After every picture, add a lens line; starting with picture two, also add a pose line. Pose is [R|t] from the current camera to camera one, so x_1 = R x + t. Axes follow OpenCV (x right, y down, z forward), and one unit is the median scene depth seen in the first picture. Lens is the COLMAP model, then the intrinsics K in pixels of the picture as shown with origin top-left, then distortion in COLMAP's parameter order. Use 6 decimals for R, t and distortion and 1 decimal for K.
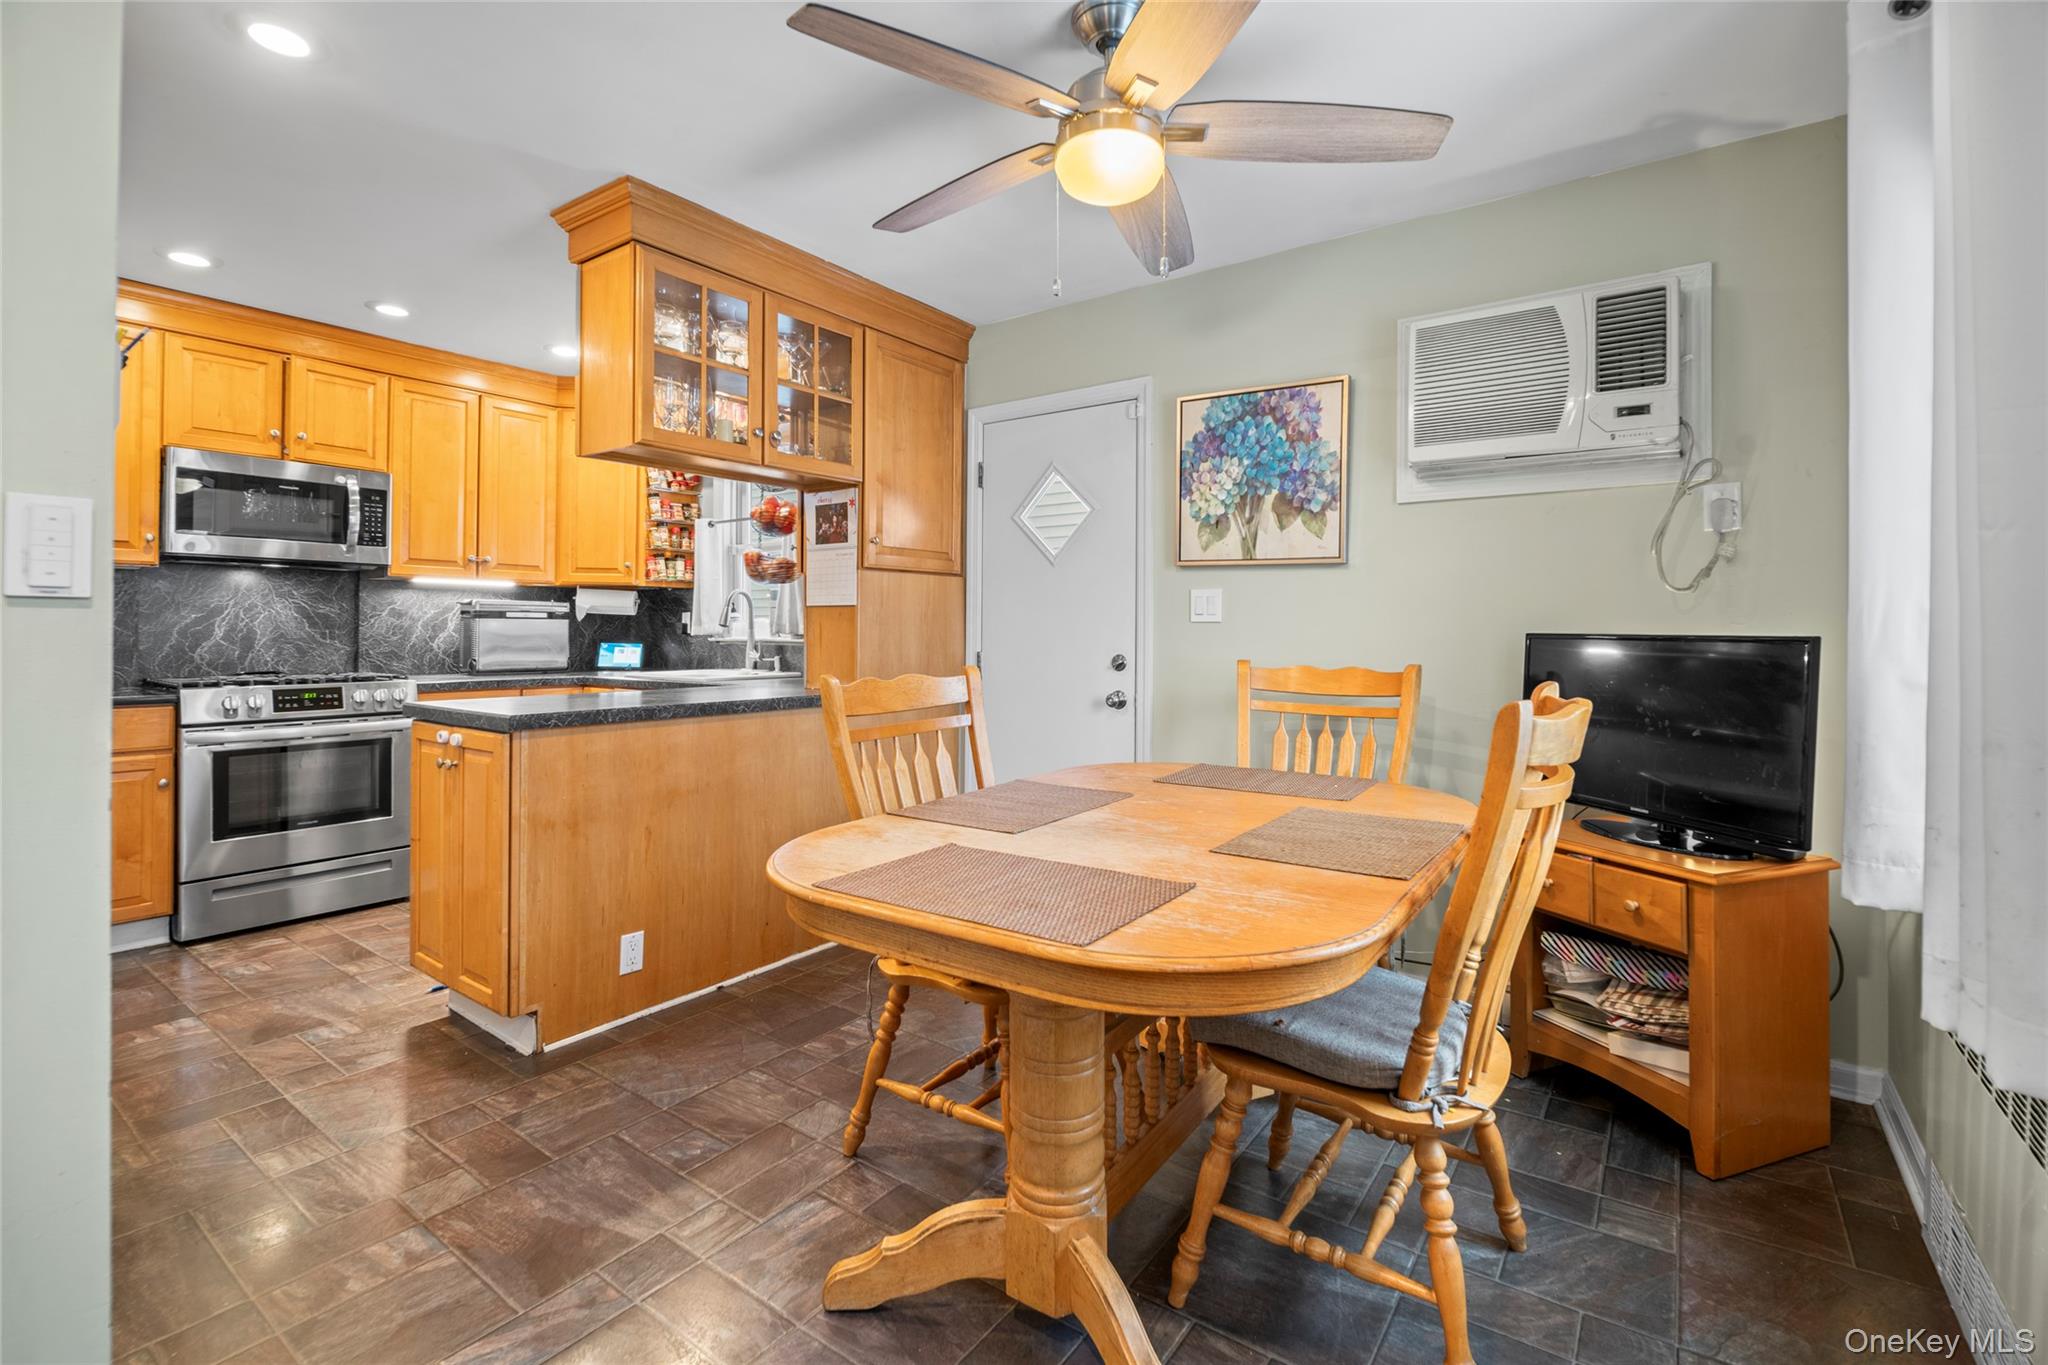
lens RADIAL K [[899.5, 0, 1016.5], [0, 899.5, 626.5], [0, 0, 1]] dist [-0.011061, -0.002335]
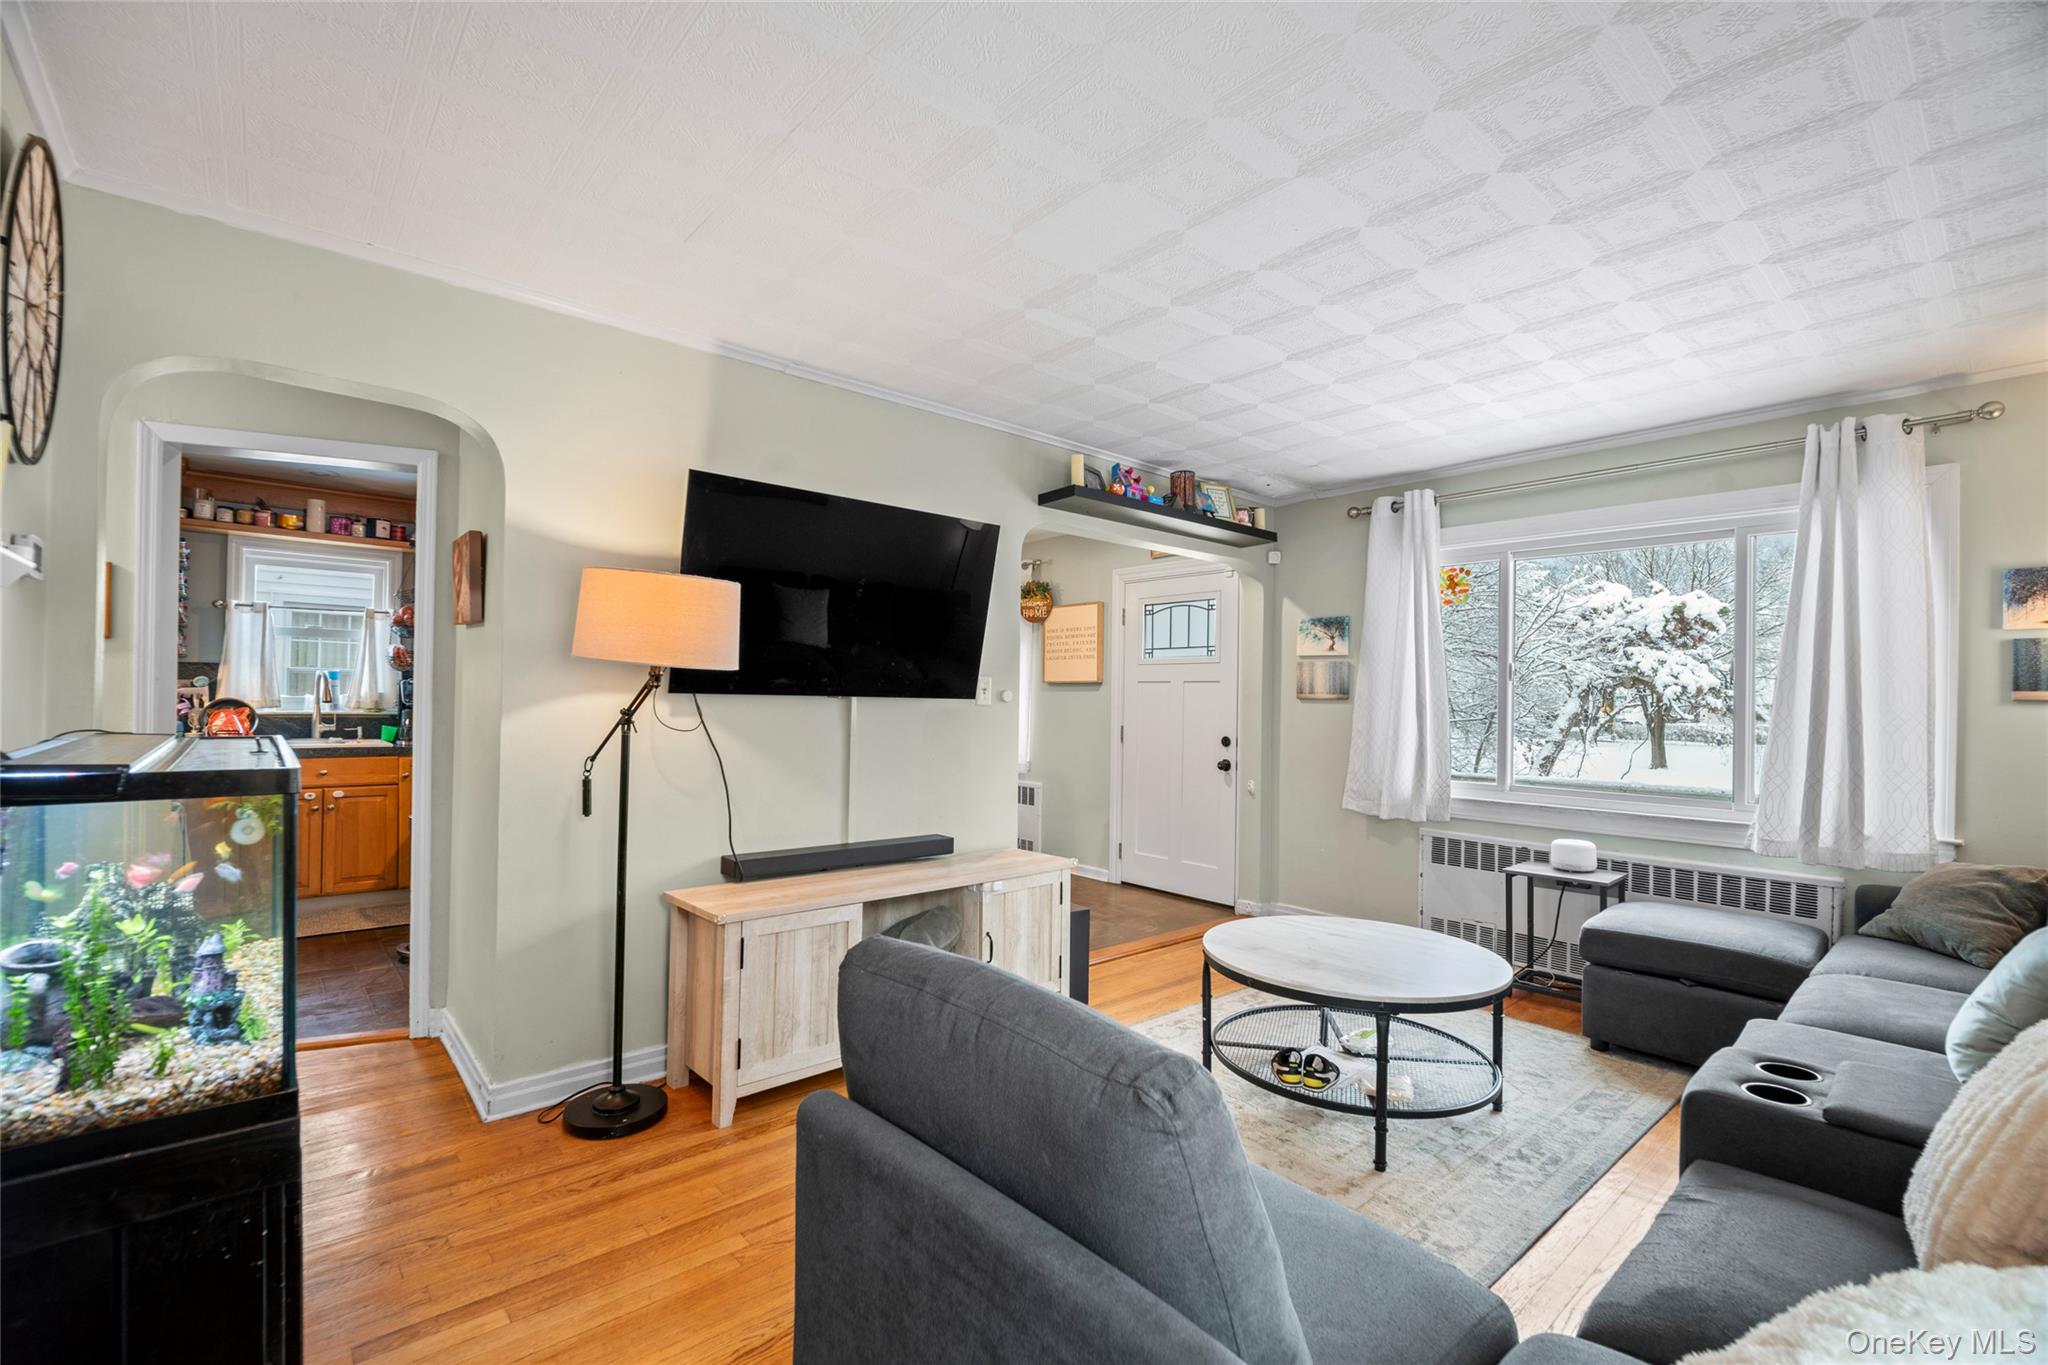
lens RADIAL K [[899.5, 0, 1025.6], [0, 899.5, 694.1], [0, 0, 1]] dist [-0.011061, -0.002335]
pose [[0.239077, 0.005286, 0.970986, -1.601360], [-0.018566, 0.999827, -0.000872, -0.035027], [-0.970823, -0.017819, 0.239133, -0.227997]]
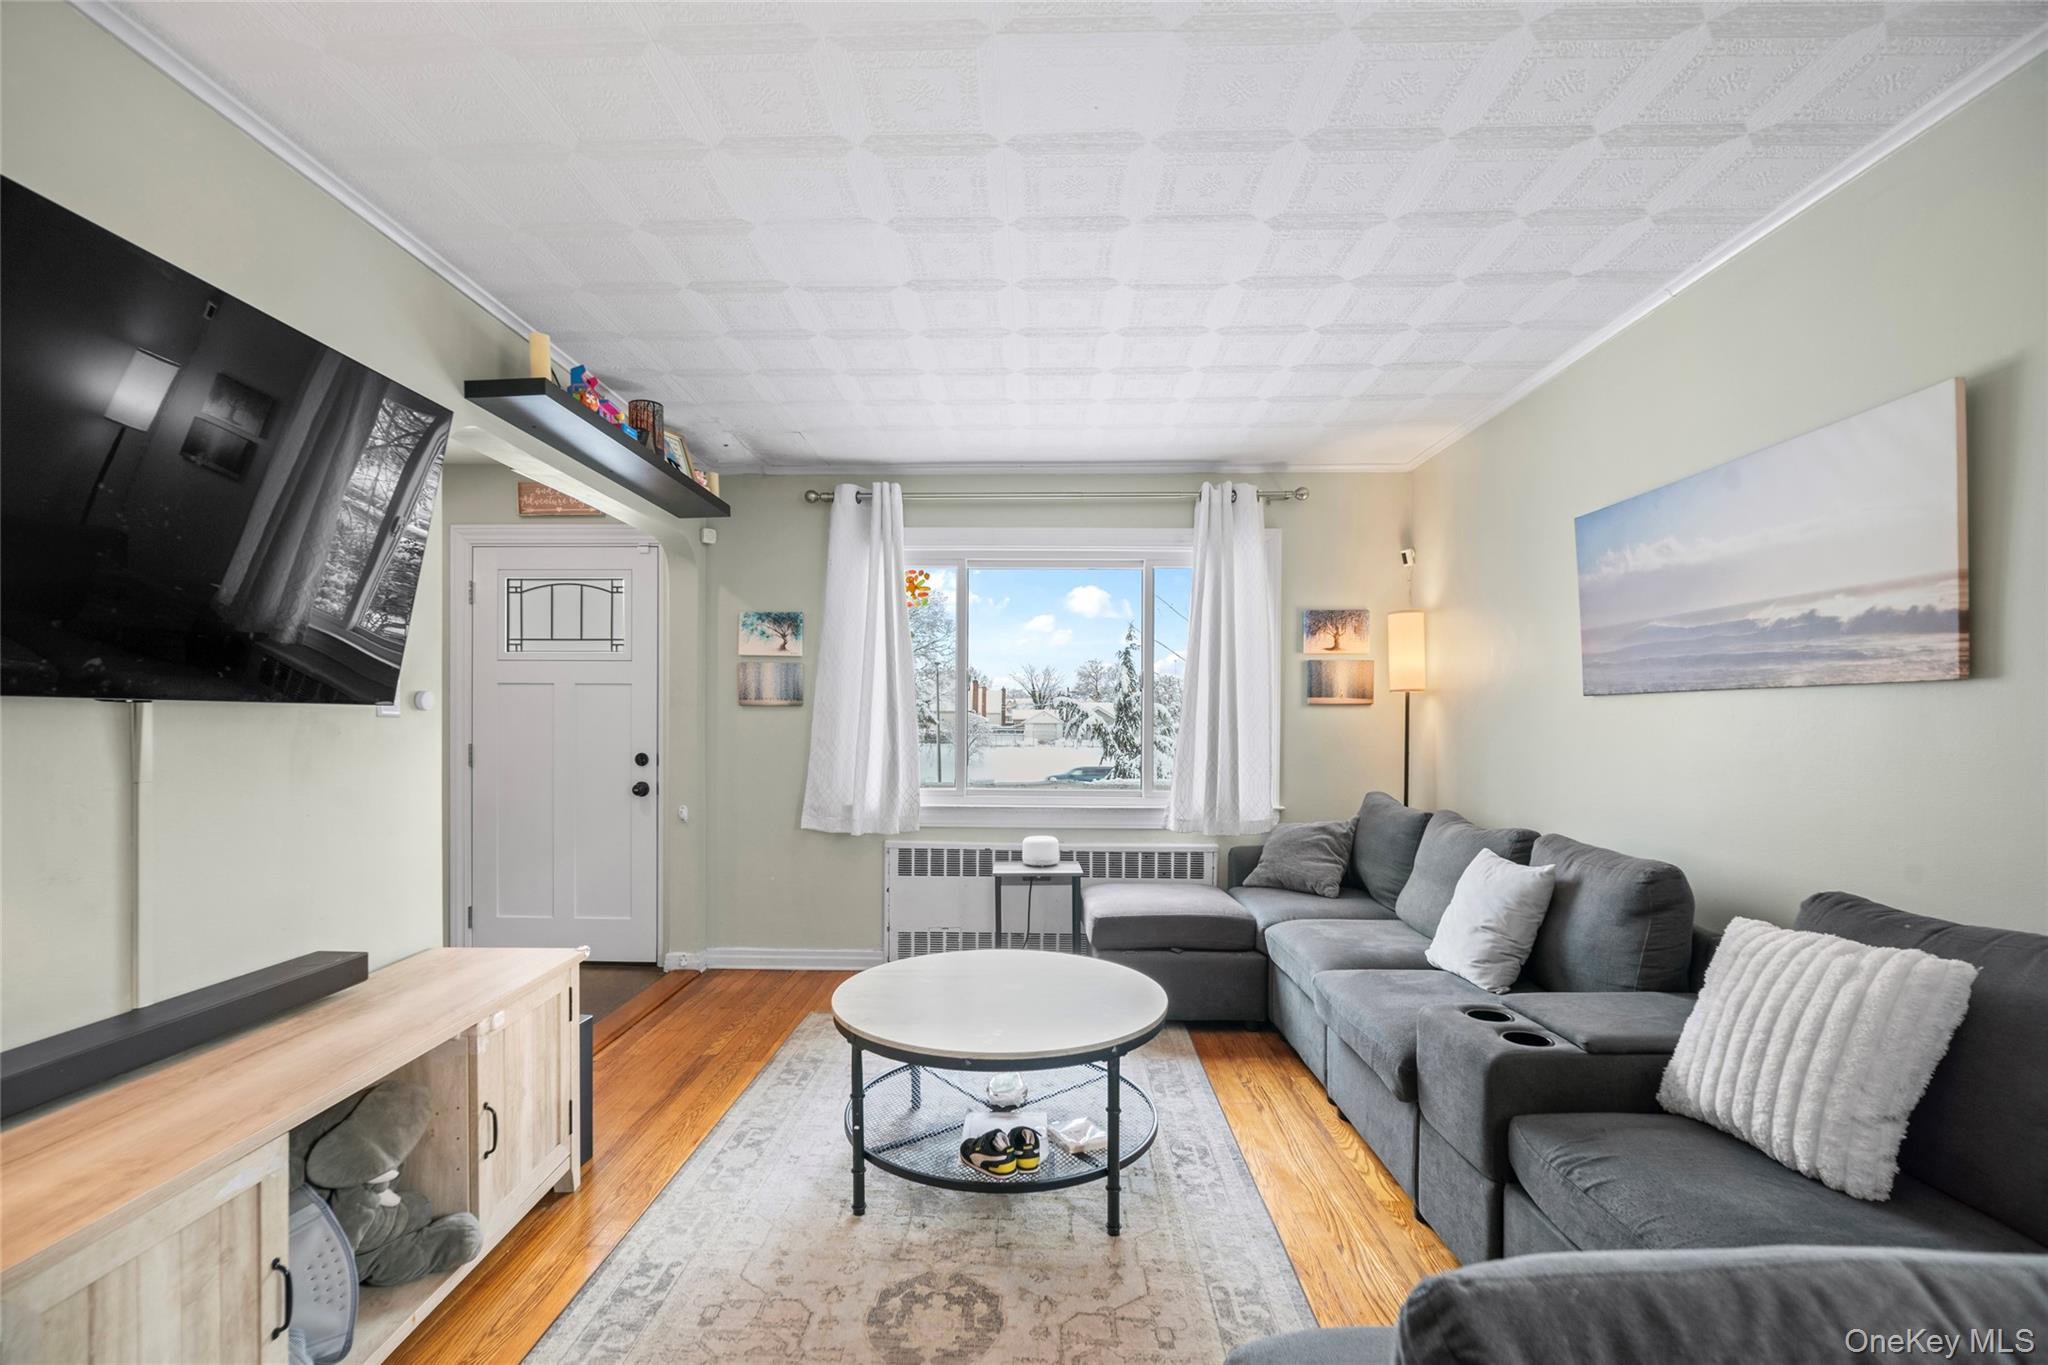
lens RADIAL K [[899.5, 0, 1003.9], [0, 899.5, 721.2], [0, 0, 1]] dist [-0.011061, -0.002335]
pose [[-0.552533, -0.010787, 0.833421, -1.312918], [-0.011441, 0.999920, 0.005358, -0.025616], [-0.833413, -0.006575, -0.552612, 0.083574]]
